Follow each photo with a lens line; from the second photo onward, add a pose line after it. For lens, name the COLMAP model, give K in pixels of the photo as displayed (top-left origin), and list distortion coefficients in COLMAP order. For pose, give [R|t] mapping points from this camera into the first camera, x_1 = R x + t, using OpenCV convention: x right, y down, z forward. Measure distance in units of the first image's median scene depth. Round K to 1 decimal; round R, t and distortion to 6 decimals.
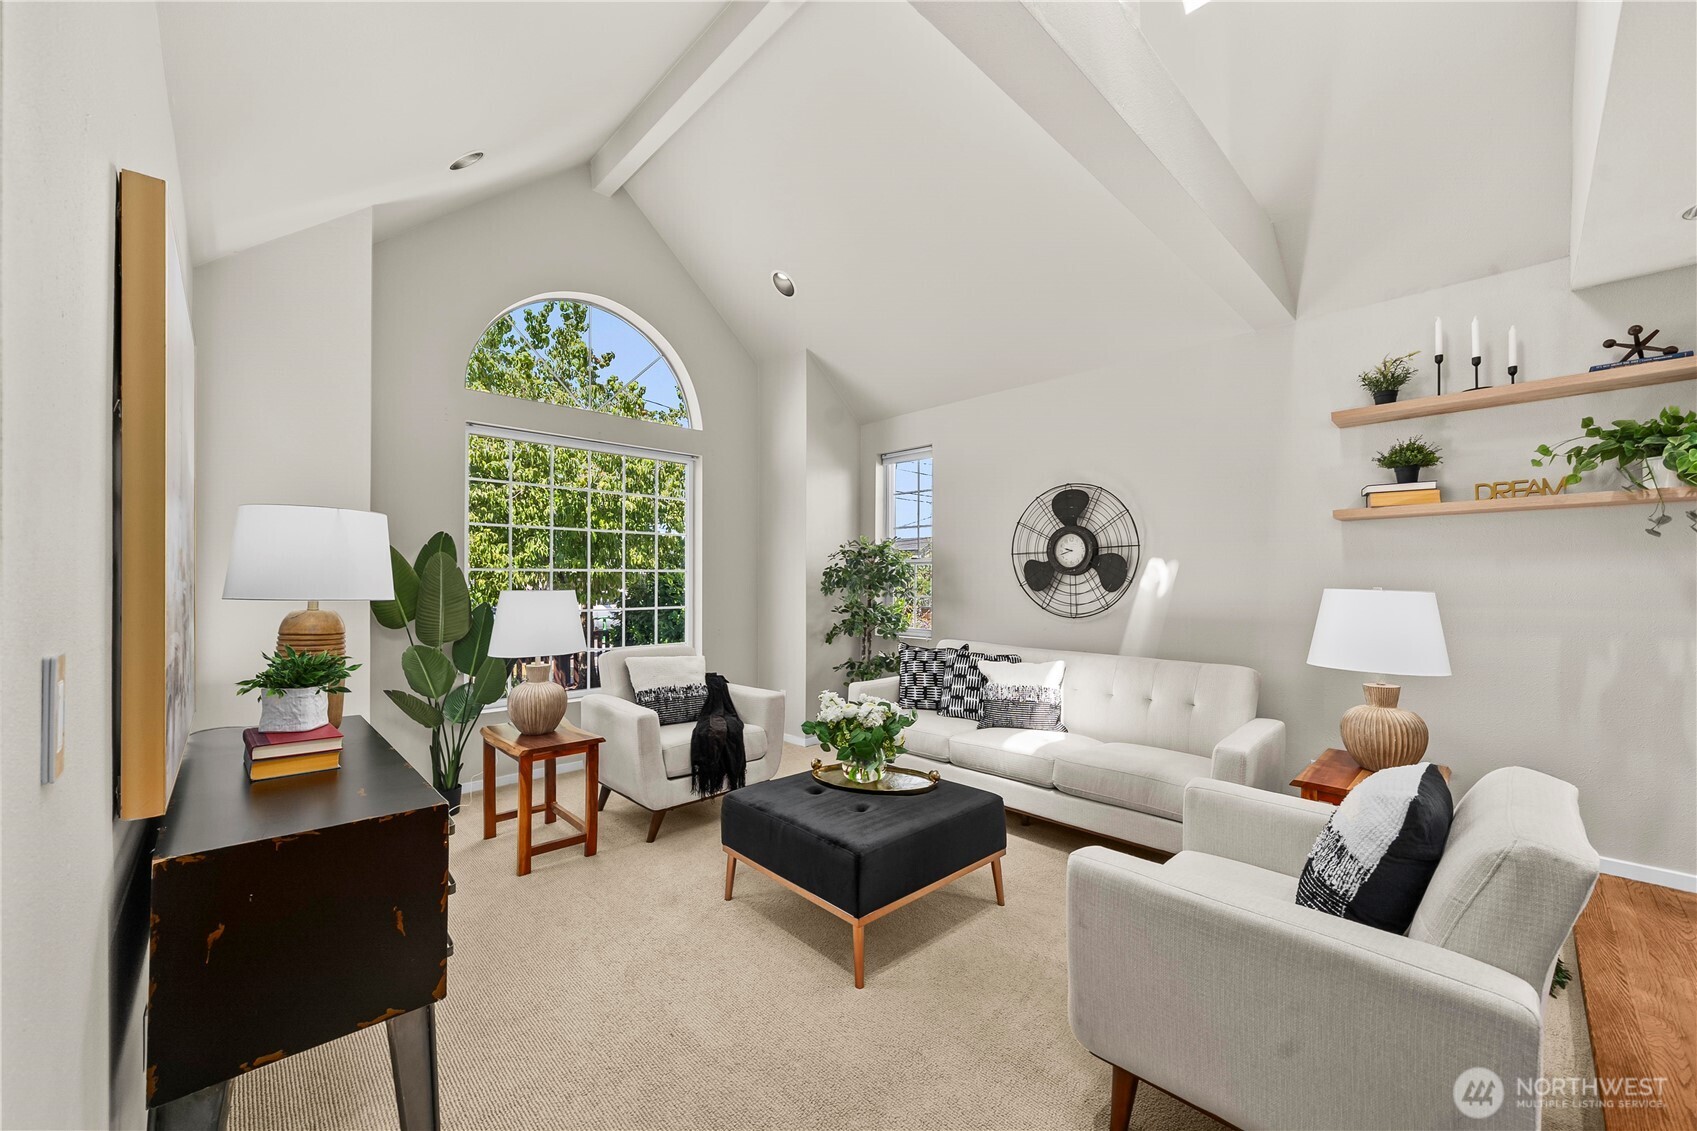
lens RADIAL K [[651.4, 0, 840.8], [0, 651.4, 574.2], [0, 0, 1]] dist [-0.000497, -0.000117]
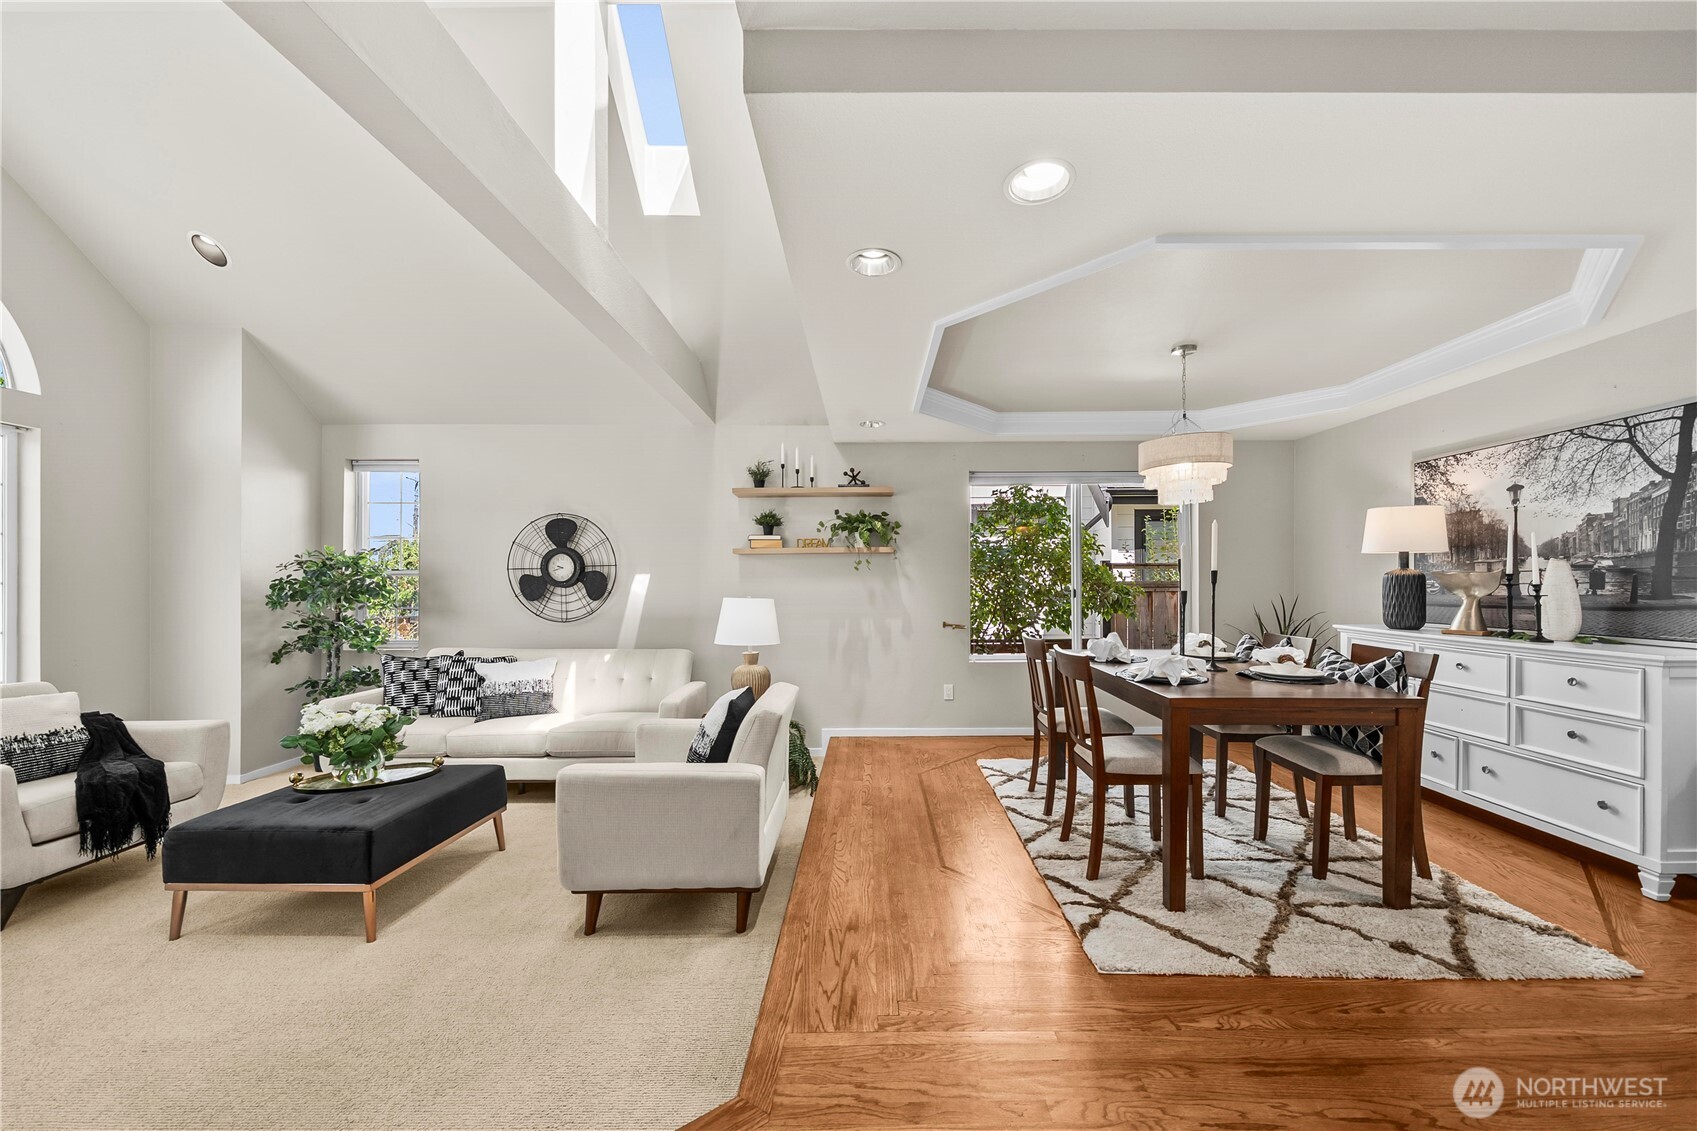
lens RADIAL K [[601.5, 0, 877.3], [0, 601.5, 582.5], [0, 0, 1]] dist [-0.006080, 0.000035]
pose [[0.682066, -0.000562, 0.731291, -0.076928], [-0.004201, 0.999980, 0.004687, -0.017412], [-0.731279, -0.006269, 0.682050, -0.230514]]
